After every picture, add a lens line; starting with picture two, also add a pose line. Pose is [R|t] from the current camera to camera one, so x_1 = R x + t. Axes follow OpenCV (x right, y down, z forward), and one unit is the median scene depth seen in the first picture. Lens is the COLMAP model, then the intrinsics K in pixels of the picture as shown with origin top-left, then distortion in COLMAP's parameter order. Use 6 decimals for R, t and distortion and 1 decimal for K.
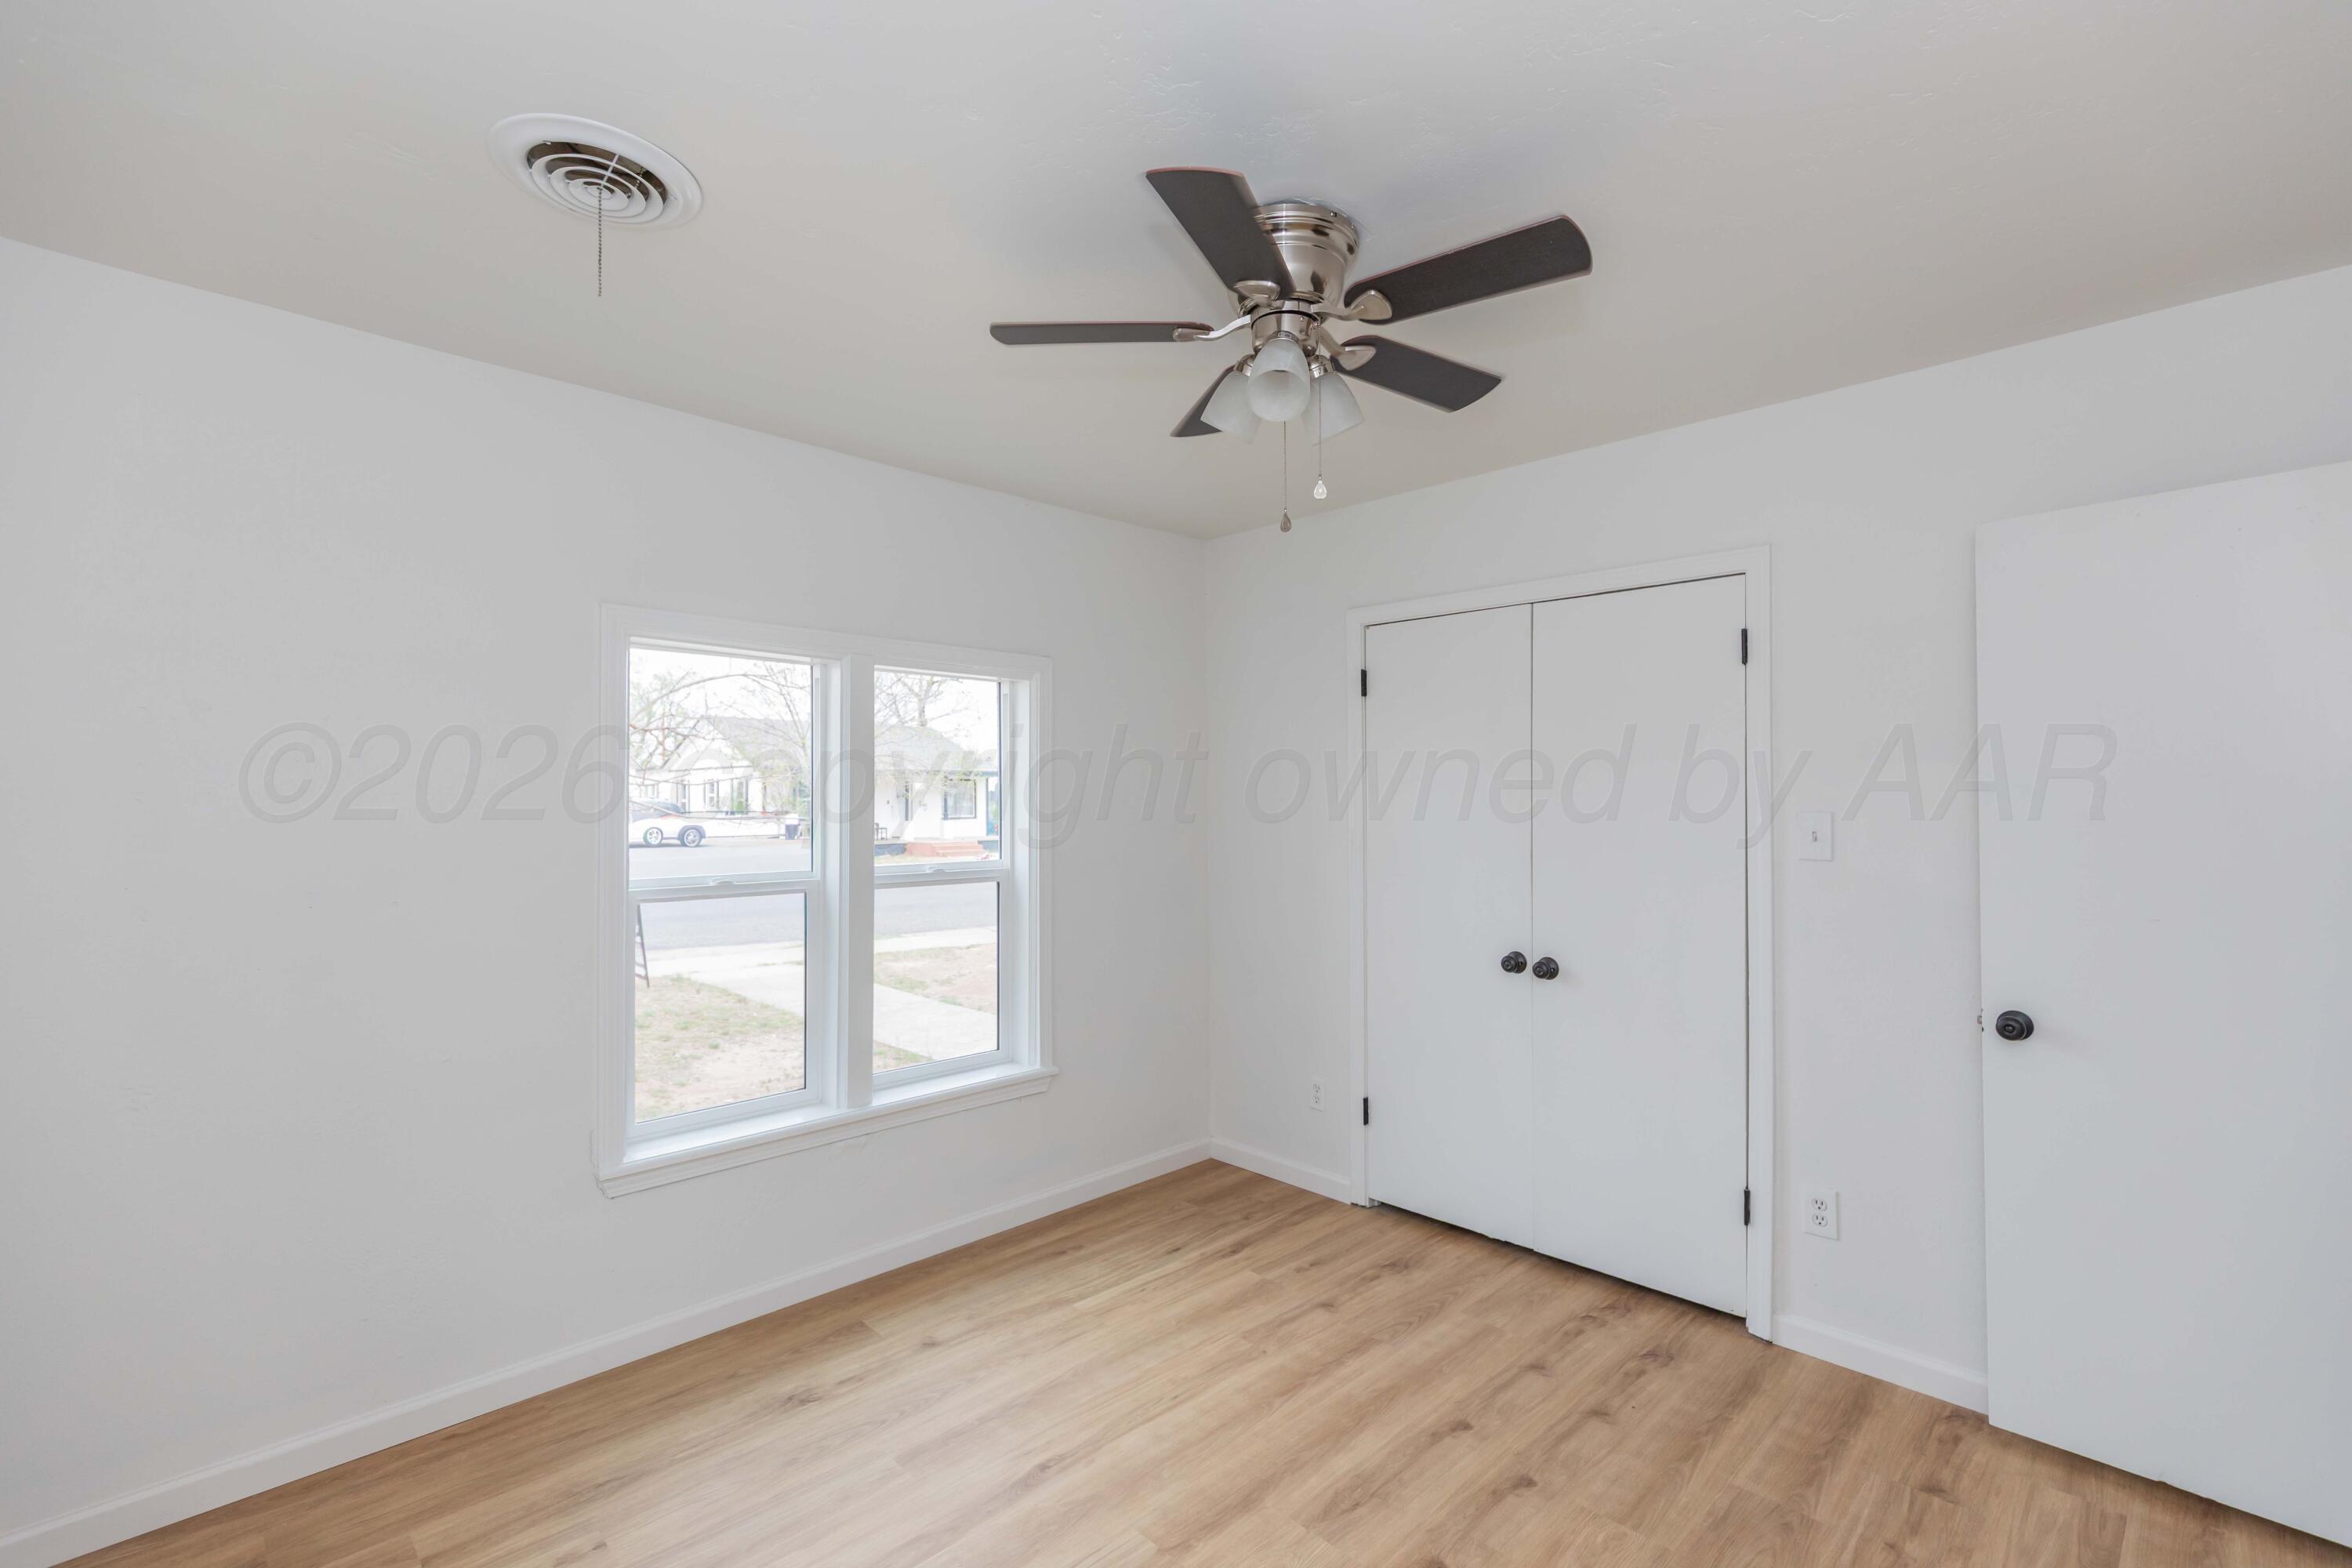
lens RADIAL K [[1045.1, 0, 1203.8], [0, 1045.1, 777.7], [0, 0, 1]] dist [0.001330, 0.000206]
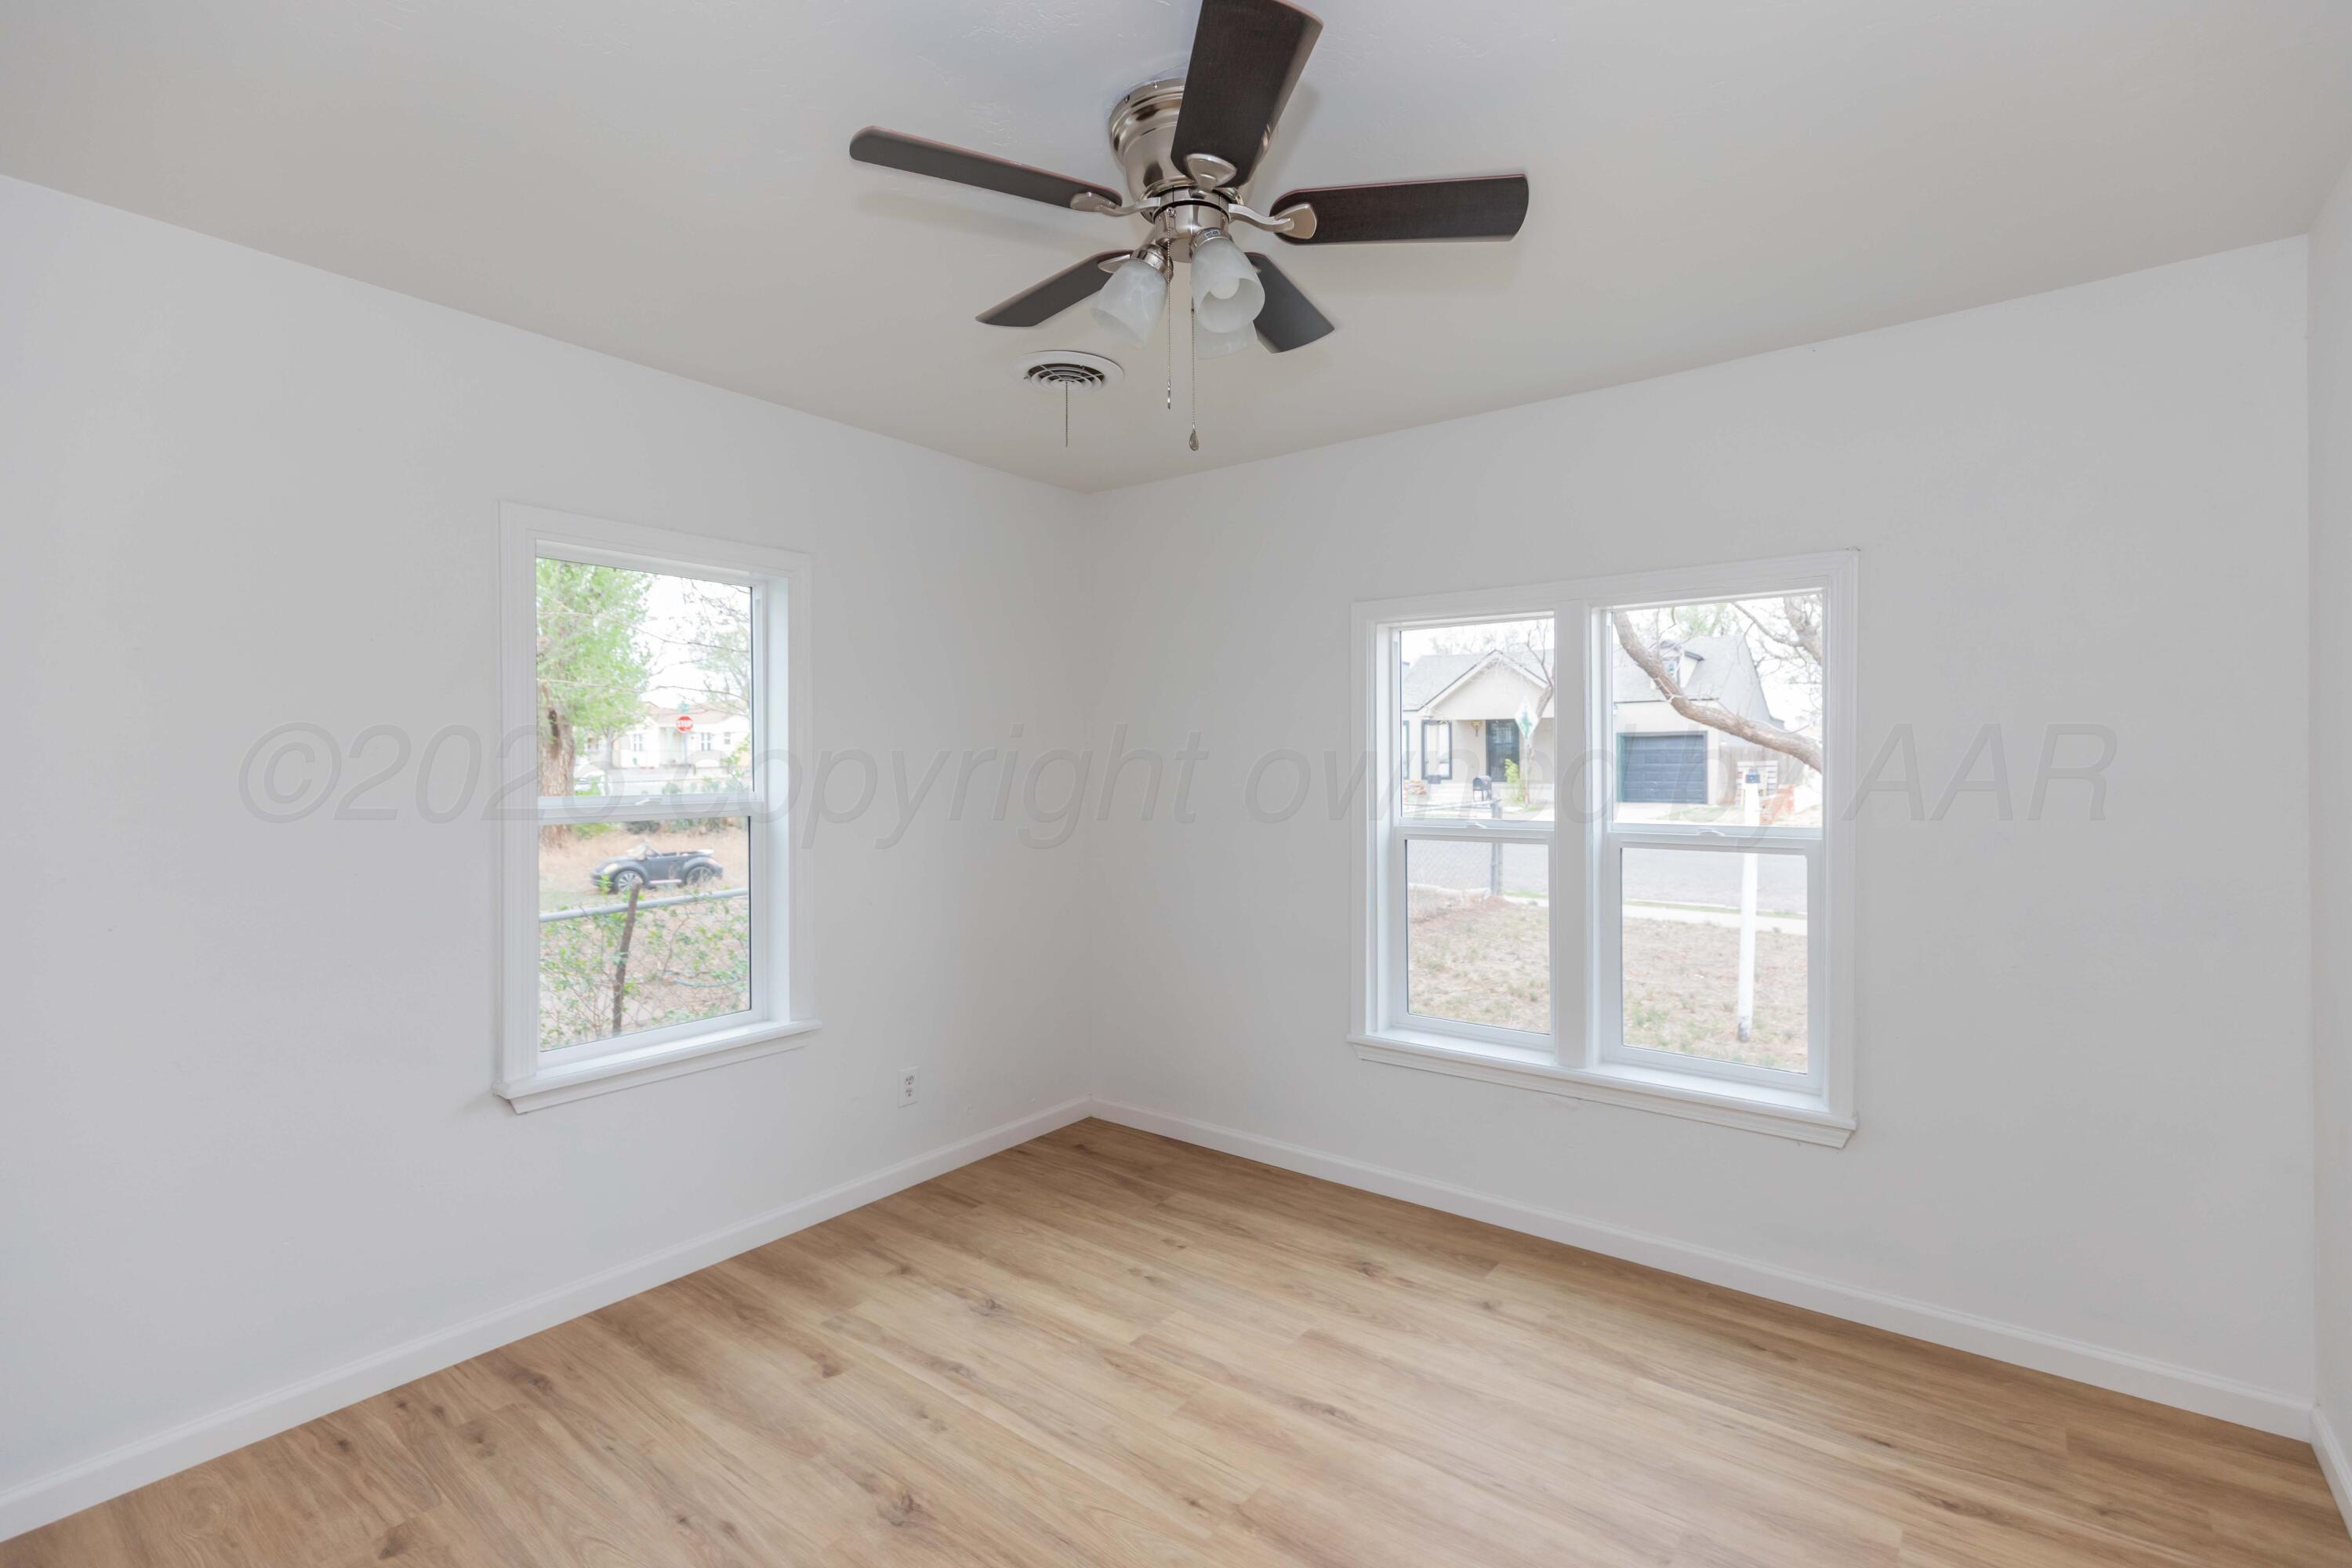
lens RADIAL K [[1045.1, 0, 1203.8], [0, 1045.1, 777.7], [0, 0, 1]] dist [0.001330, 0.000206]
pose [[0.135701, 0.009835, -0.990701, 0.598163], [0.025227, 0.999592, 0.013379, 0.024536], [0.990429, -0.026808, 0.135397, 0.552664]]
